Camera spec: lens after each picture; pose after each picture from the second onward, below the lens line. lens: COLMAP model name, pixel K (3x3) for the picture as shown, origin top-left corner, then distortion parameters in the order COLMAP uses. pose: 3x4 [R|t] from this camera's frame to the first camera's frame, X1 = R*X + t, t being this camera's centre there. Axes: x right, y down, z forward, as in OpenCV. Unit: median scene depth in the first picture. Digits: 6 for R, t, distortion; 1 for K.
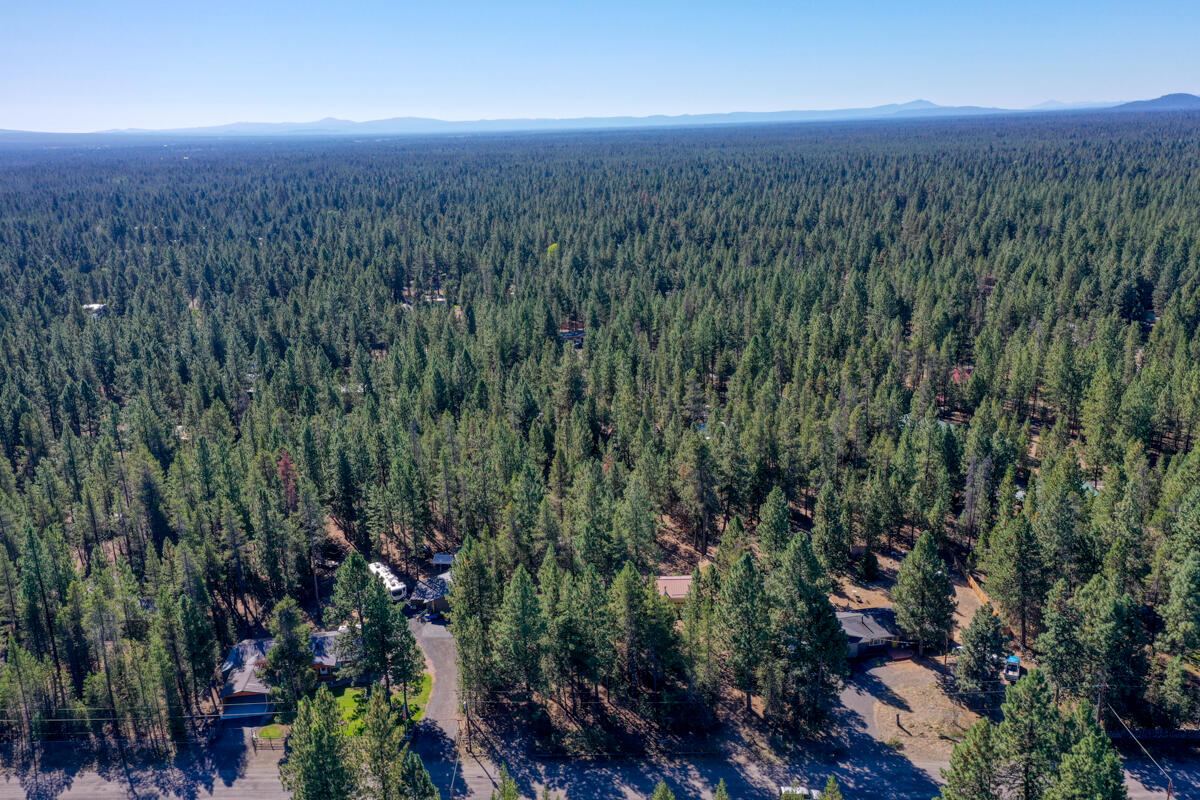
lens RADIAL K [[941.8, 0, 600.1], [0, 941.8, 399.8], [0, 0, 1]] dist [0.033795, -0.005304]
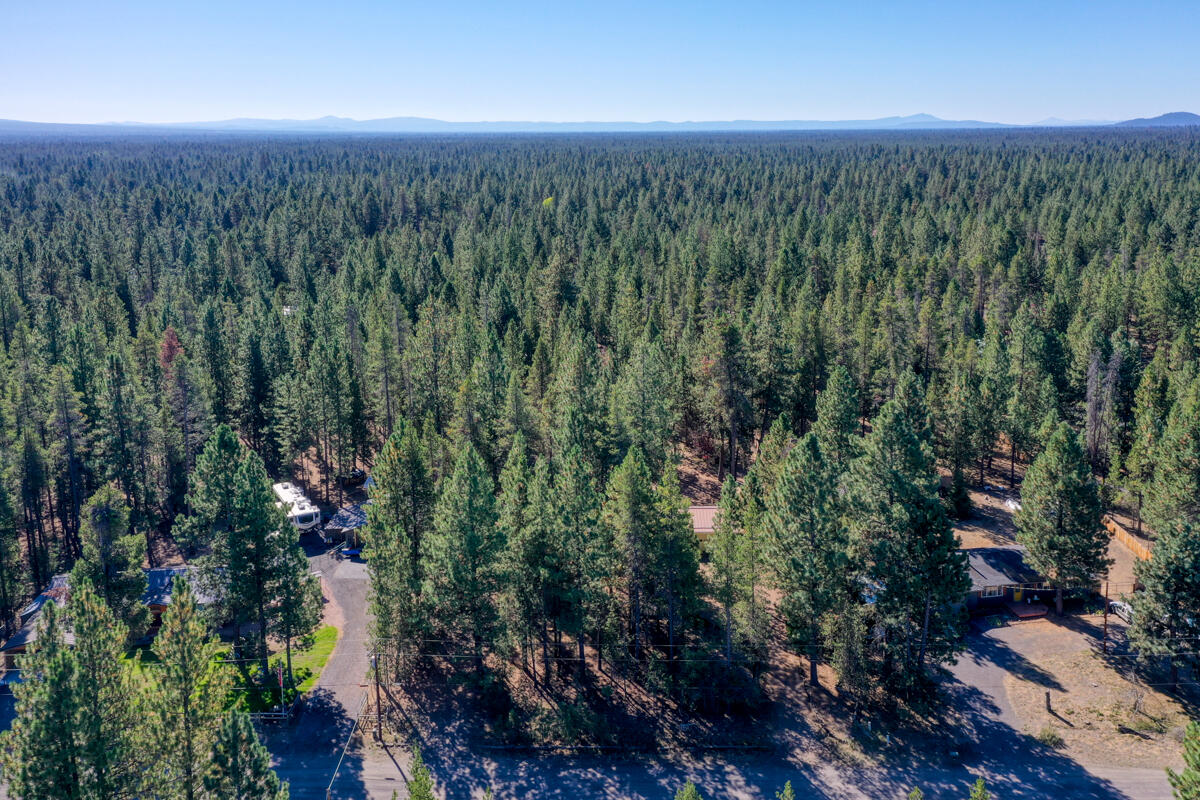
lens RADIAL K [[941.8, 0, 598.0], [0, 941.8, 308.1], [0, 0, 1]] dist [0.033795, -0.005304]
pose [[0.999883, 0.015018, -0.002816, 0.005247], [-0.015250, 0.992275, -0.123121, 0.139449], [0.000946, 0.123149, 0.992388, 0.288407]]
